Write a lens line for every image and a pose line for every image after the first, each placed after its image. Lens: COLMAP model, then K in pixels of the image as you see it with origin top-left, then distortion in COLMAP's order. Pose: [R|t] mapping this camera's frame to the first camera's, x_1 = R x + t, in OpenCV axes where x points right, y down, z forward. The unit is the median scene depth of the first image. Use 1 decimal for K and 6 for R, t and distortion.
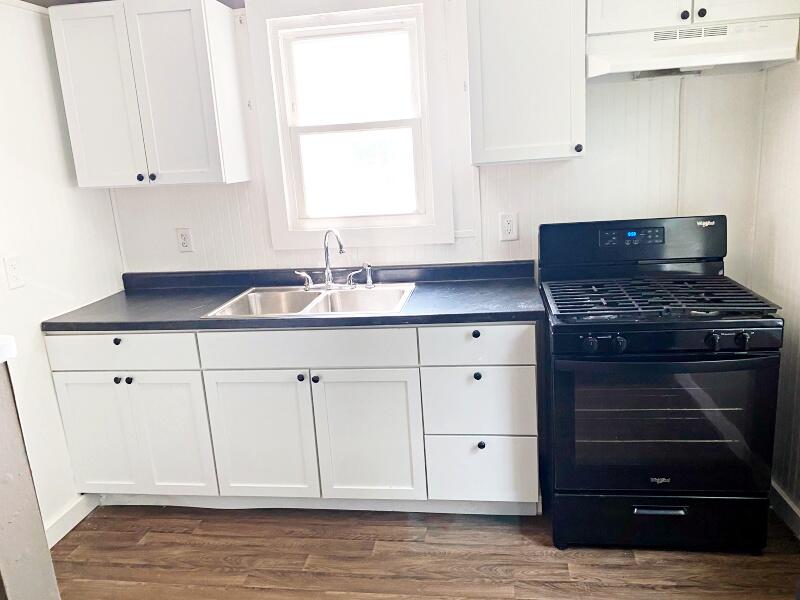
lens RADIAL K [[636.0, 0, 401.2], [0, 636.0, 287.6], [0, 0, 1]] dist [0.110770, -0.125207]
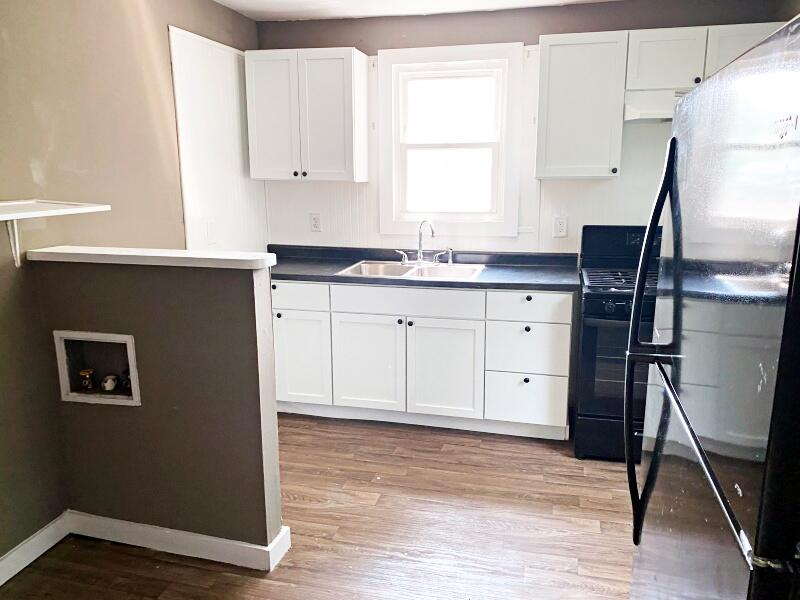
lens RADIAL K [[636.0, 0, 401.2], [0, 636.0, 287.6], [0, 0, 1]] dist [0.110770, -0.125207]
pose [[0.993424, 0.076536, -0.085147, -0.038956], [-0.078629, 0.996672, -0.021497, 0.091945], [0.083219, 0.028050, 0.996136, -0.377174]]
